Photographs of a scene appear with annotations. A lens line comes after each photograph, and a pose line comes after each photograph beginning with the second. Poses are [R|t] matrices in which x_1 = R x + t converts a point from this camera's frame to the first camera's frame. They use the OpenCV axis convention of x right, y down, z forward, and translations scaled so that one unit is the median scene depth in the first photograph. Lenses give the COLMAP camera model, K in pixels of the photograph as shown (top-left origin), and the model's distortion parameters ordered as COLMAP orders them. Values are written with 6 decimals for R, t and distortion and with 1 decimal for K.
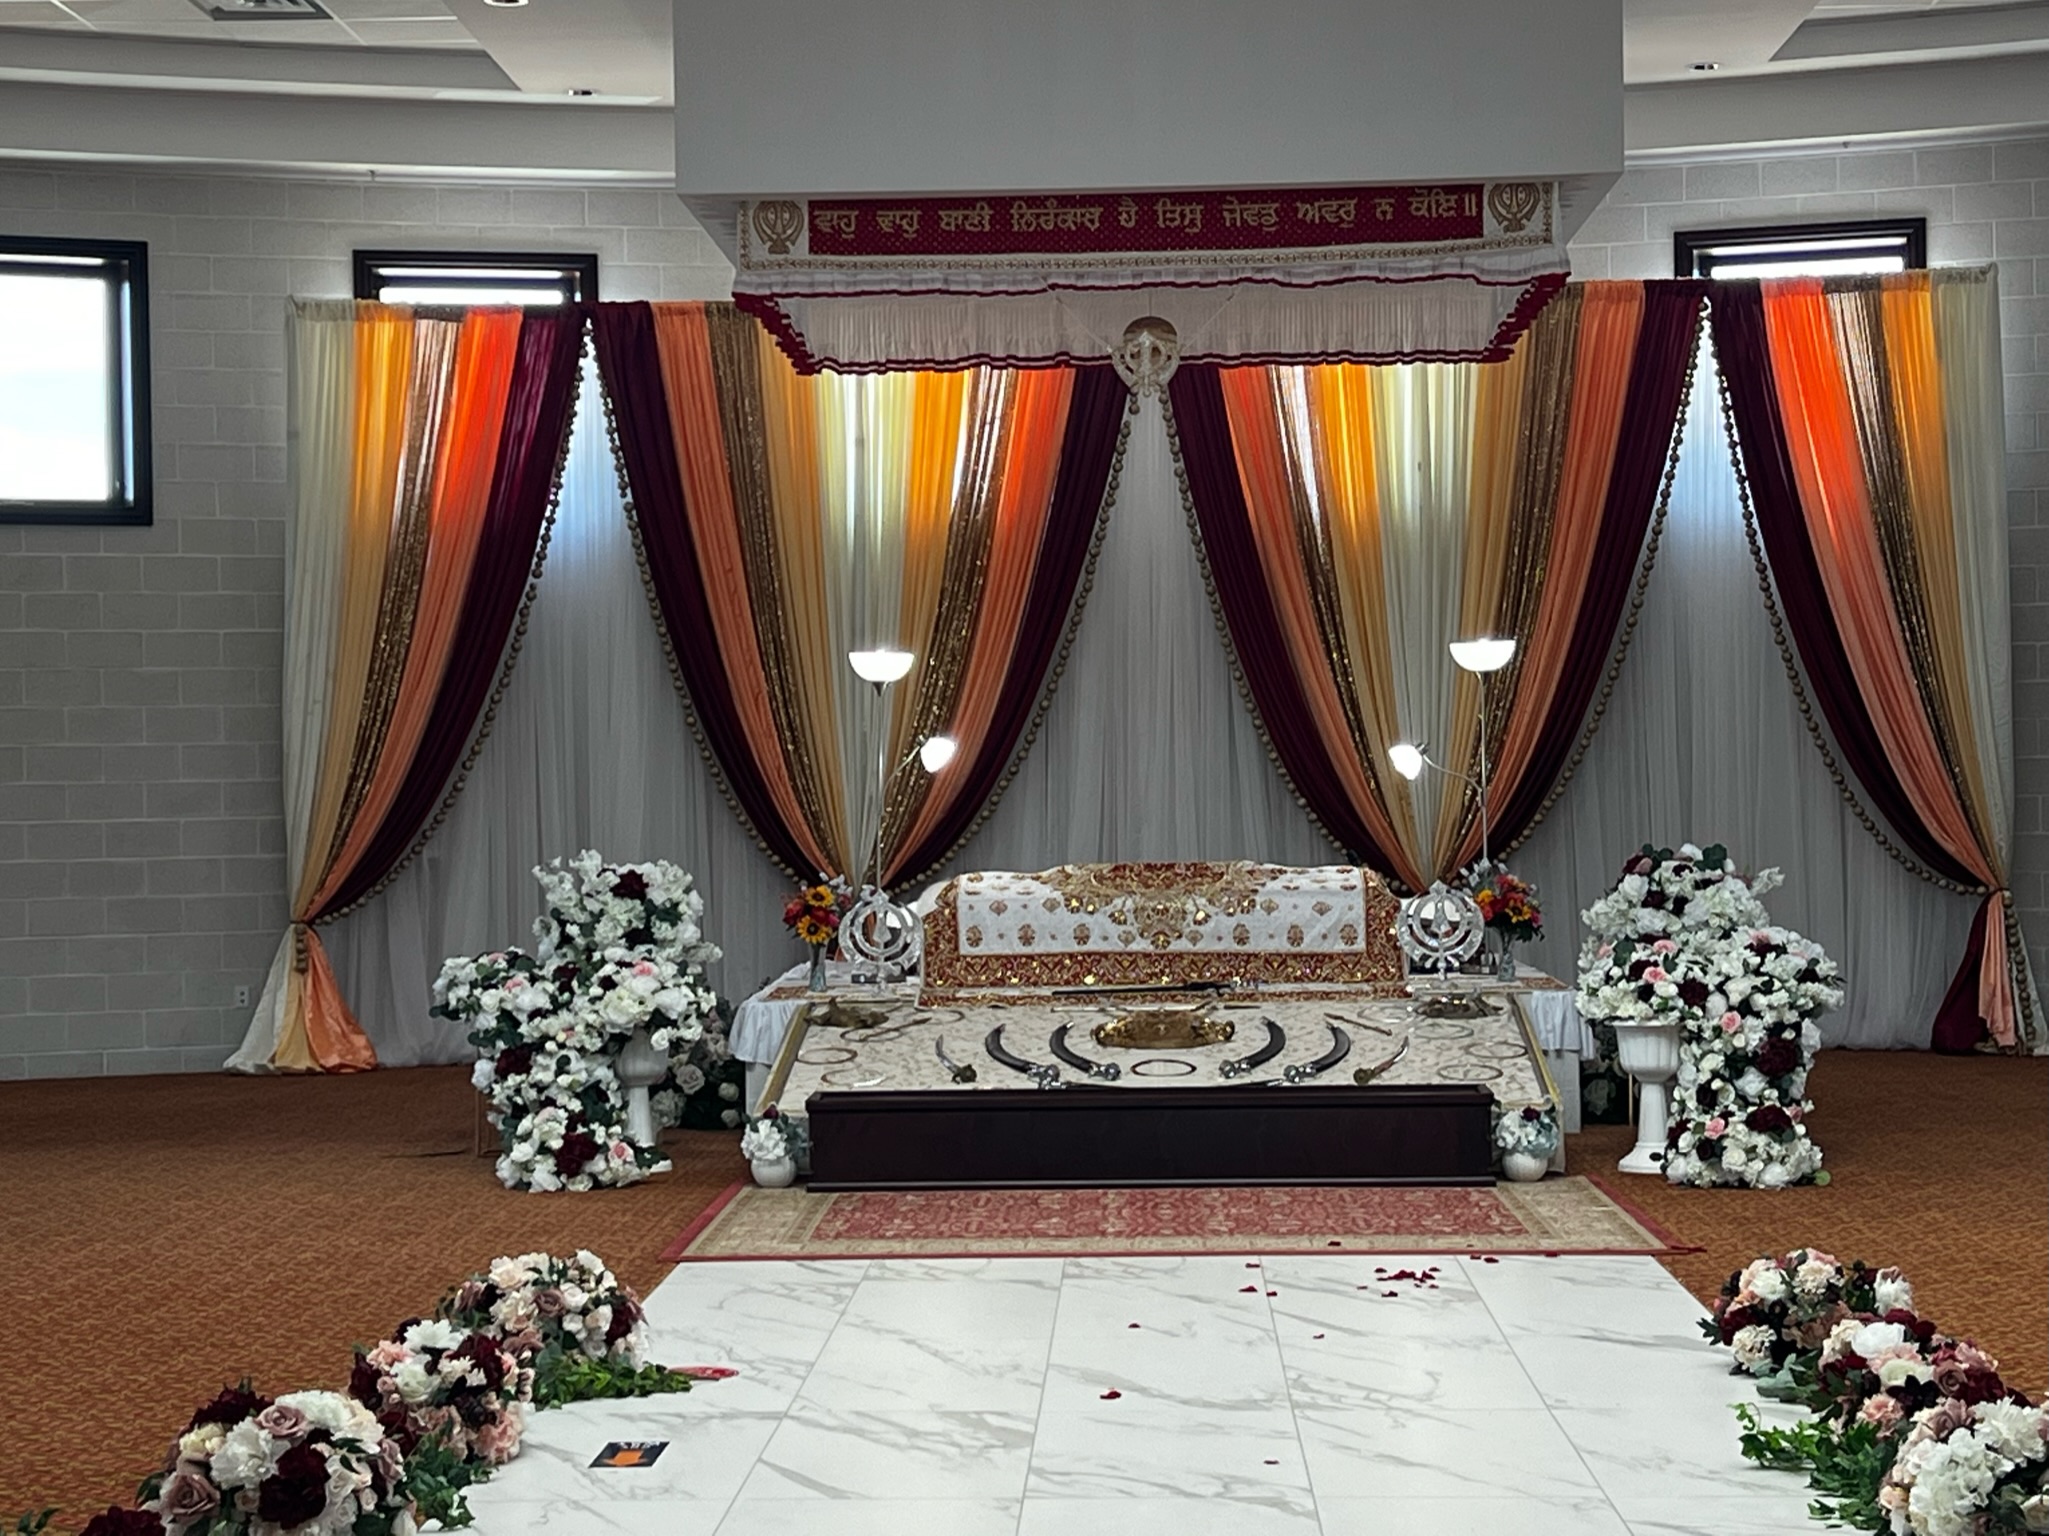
lens RADIAL K [[4044.8, 0, 1024.5], [0, 4044.8, 768.0], [0, 0, 1]] dist [0.117014, 0.014230]
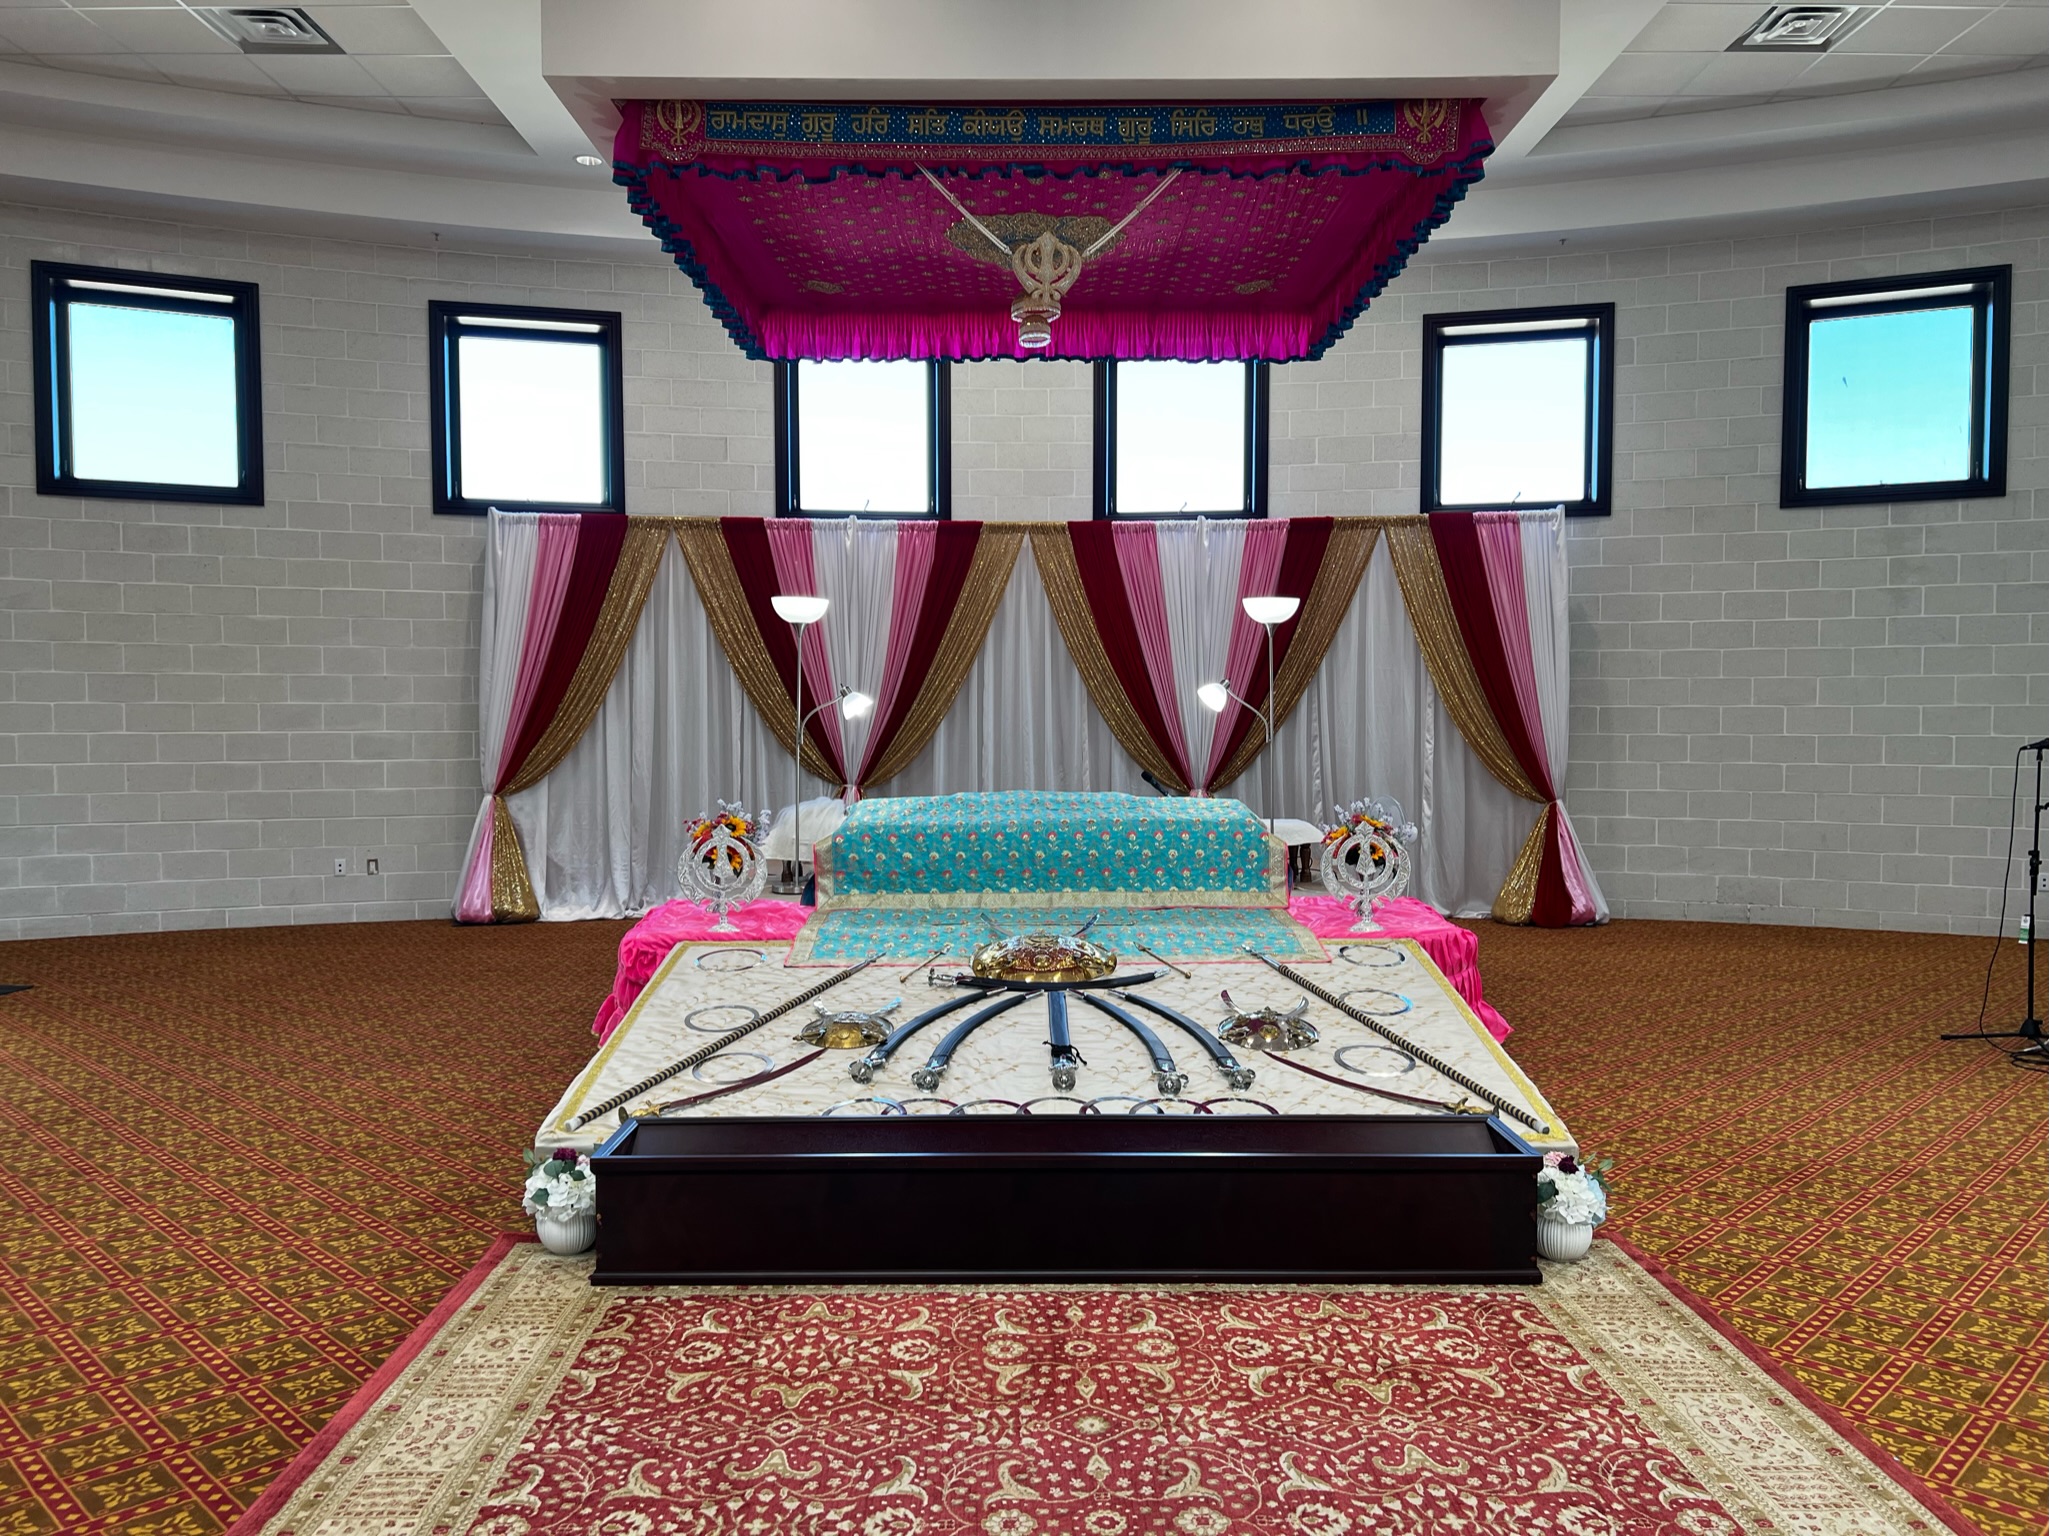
lens RADIAL K [[1580.9, 0, 1034.6], [0, 1580.9, 766.9], [0, 0, 1]] dist [-0.001856, -0.004384]
pose [[0.999022, 0.011795, 0.042623, 0.016788], [-0.013454, 0.999155, 0.038847, 0.001345], [-0.042128, -0.039383, 0.998336, 0.819161]]
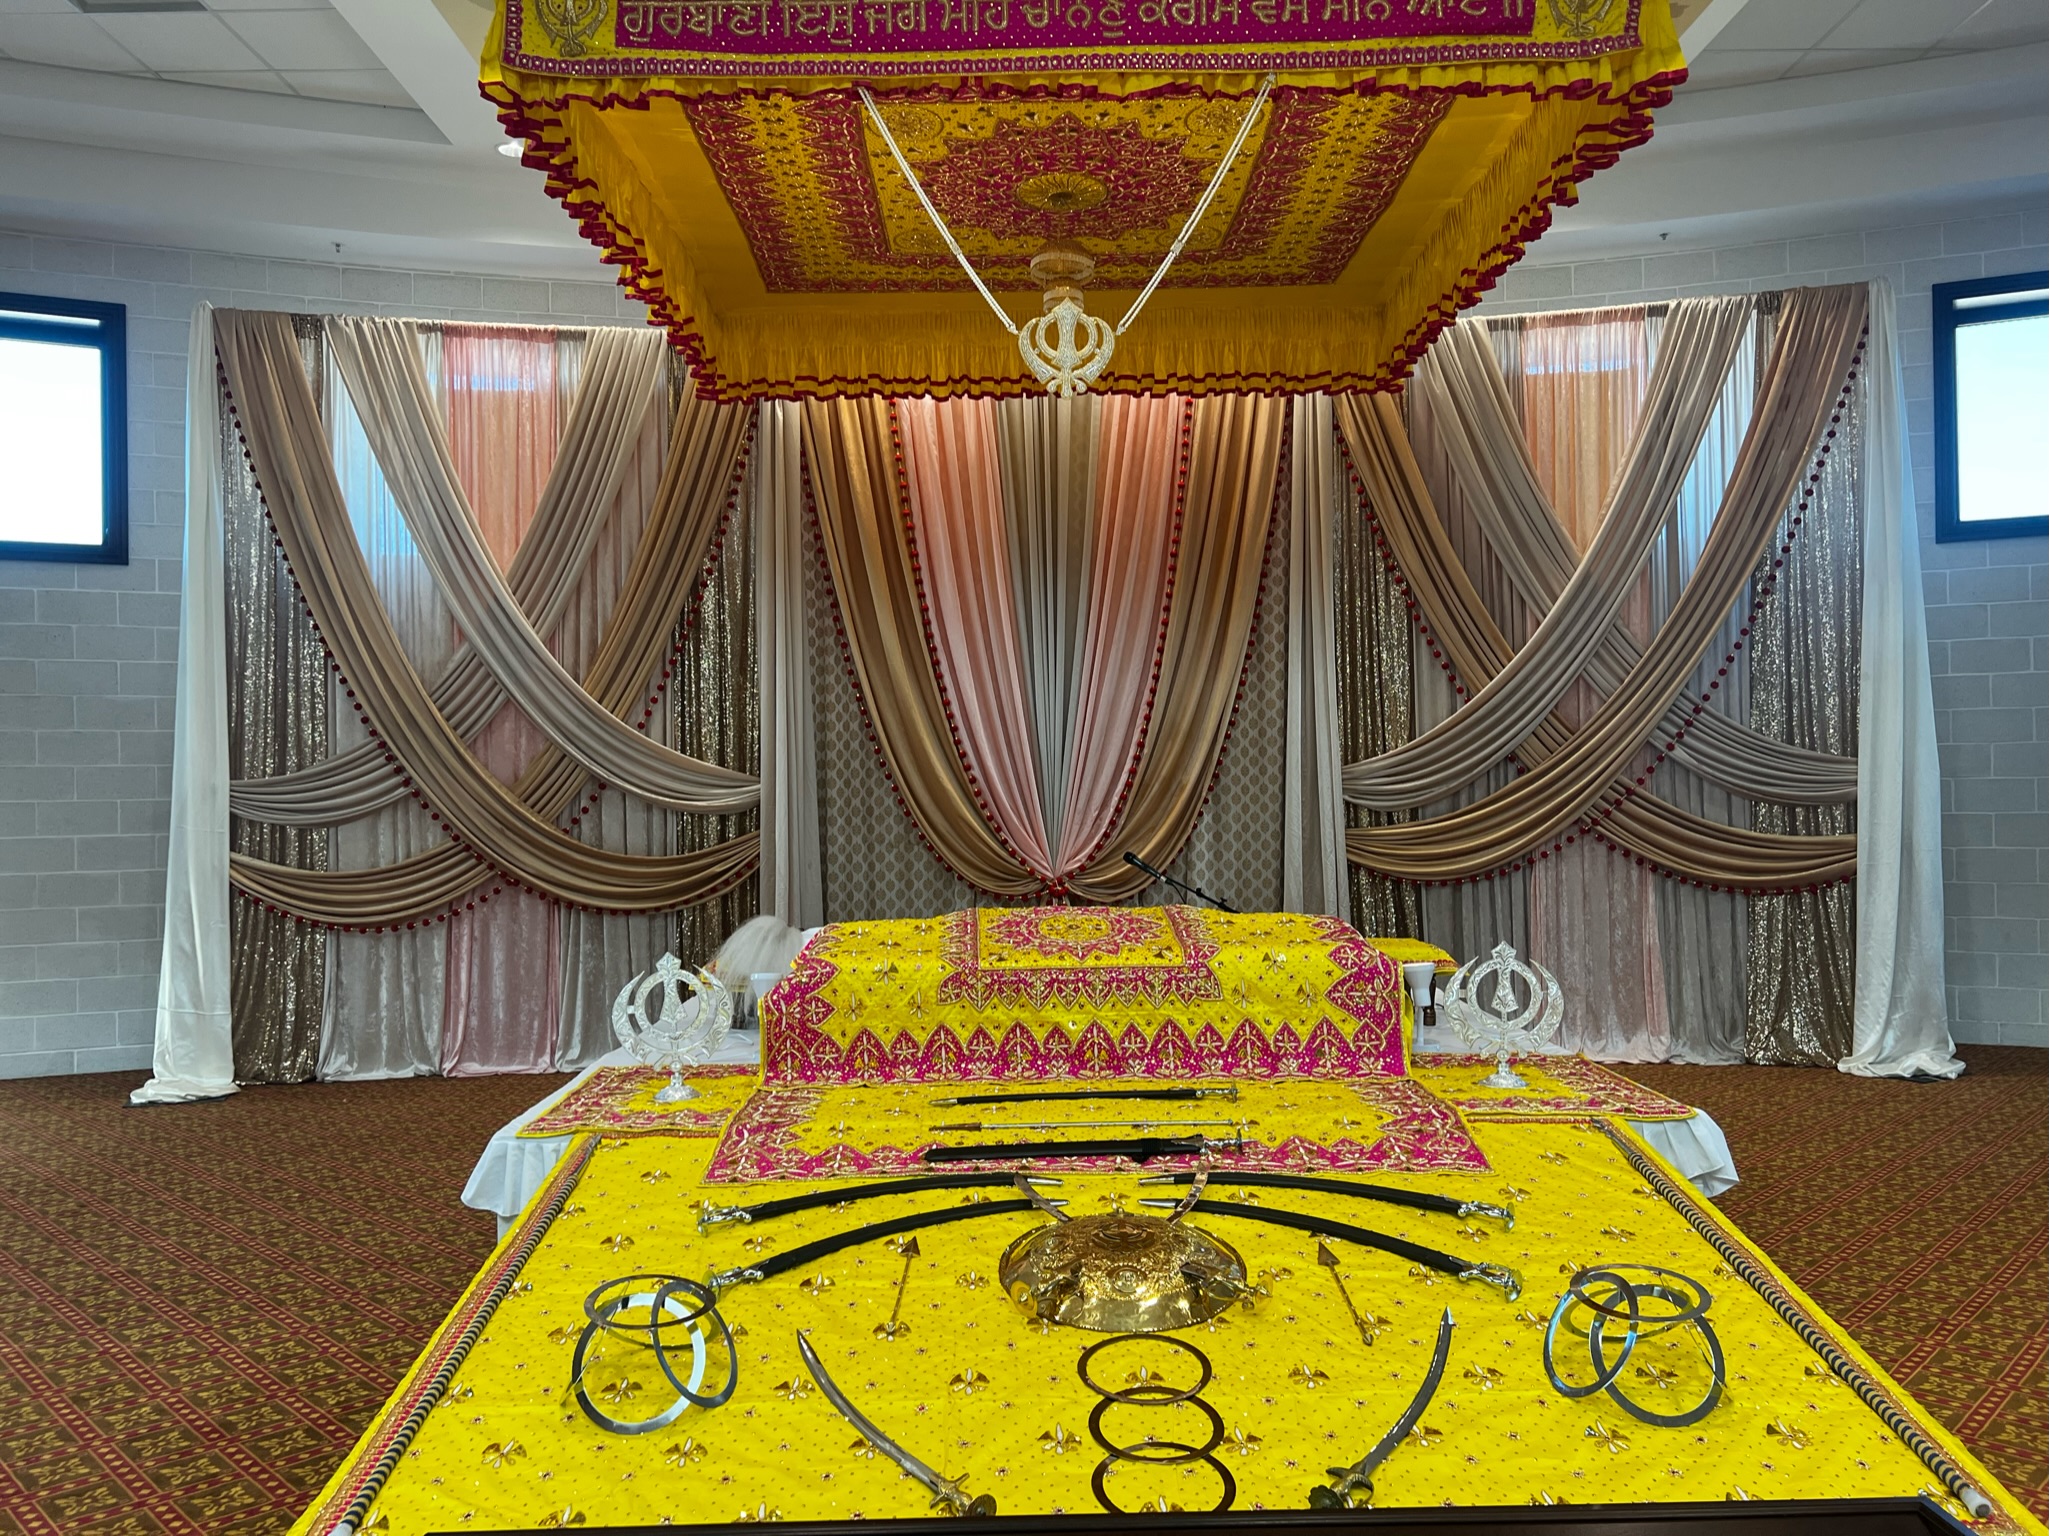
lens RADIAL K [[1579.7, 0, 1024.5], [0, 1579.7, 768.0], [0, 0, 1]] dist [0.026403, -0.032676]
pose [[0.999136, 0.001091, 0.041544, 0.011979], [-0.000636, 0.999940, -0.010957, -0.001370], [-0.041554, 0.010921, 0.999077, 0.958737]]
